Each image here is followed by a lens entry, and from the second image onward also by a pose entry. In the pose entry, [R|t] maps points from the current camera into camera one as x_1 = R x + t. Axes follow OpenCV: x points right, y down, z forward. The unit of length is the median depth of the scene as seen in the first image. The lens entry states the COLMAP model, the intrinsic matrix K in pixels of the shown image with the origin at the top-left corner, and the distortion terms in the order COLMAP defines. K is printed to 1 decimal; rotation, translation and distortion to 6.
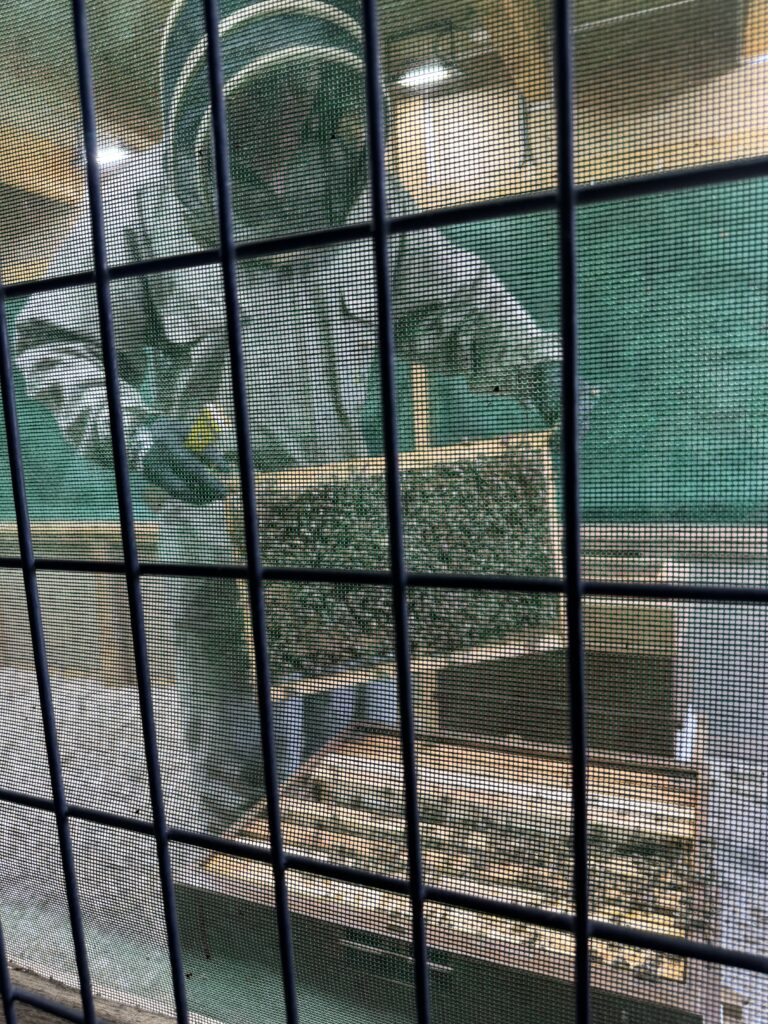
lens RADIAL K [[765.0, 0, 384.0], [0, 765.0, 512.0], [0, 0, 1]] dist [-0.001555, -0.001404]
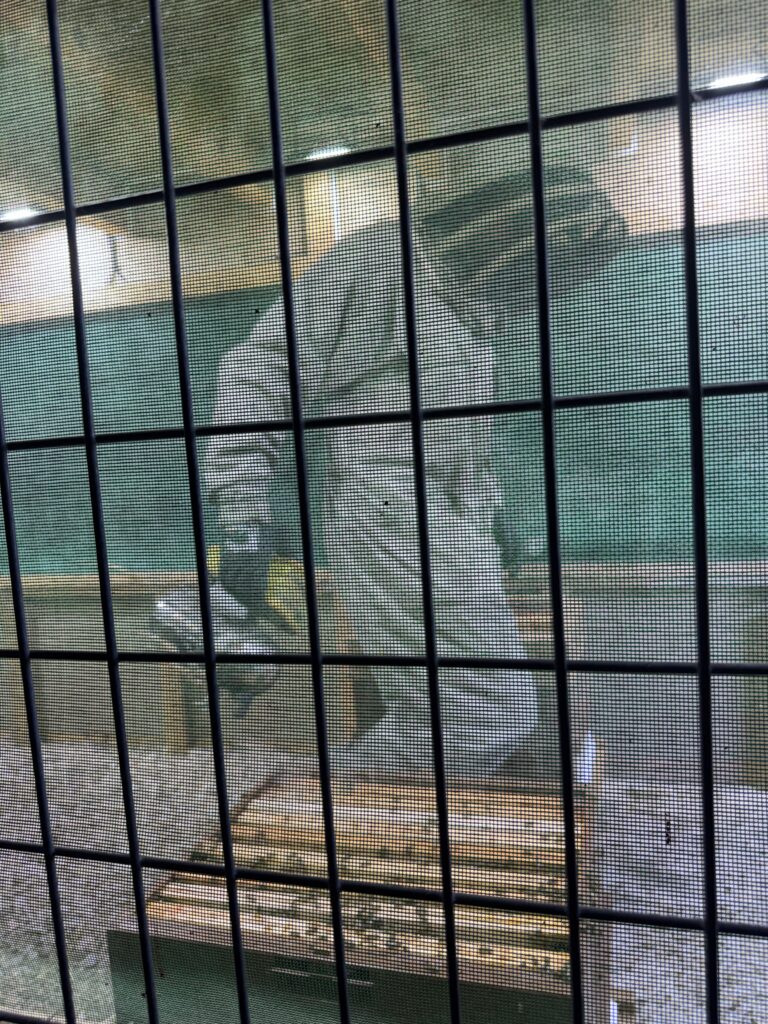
lens RADIAL K [[765.0, 0, 384.0], [0, 765.0, 512.0], [0, 0, 1]] dist [-0.001555, -0.001404]
pose [[0.993643, -0.021257, 0.110552, -0.005031], [0.026101, 0.998753, -0.042555, -0.095187], [-0.109510, 0.045170, 0.992959, -0.323848]]
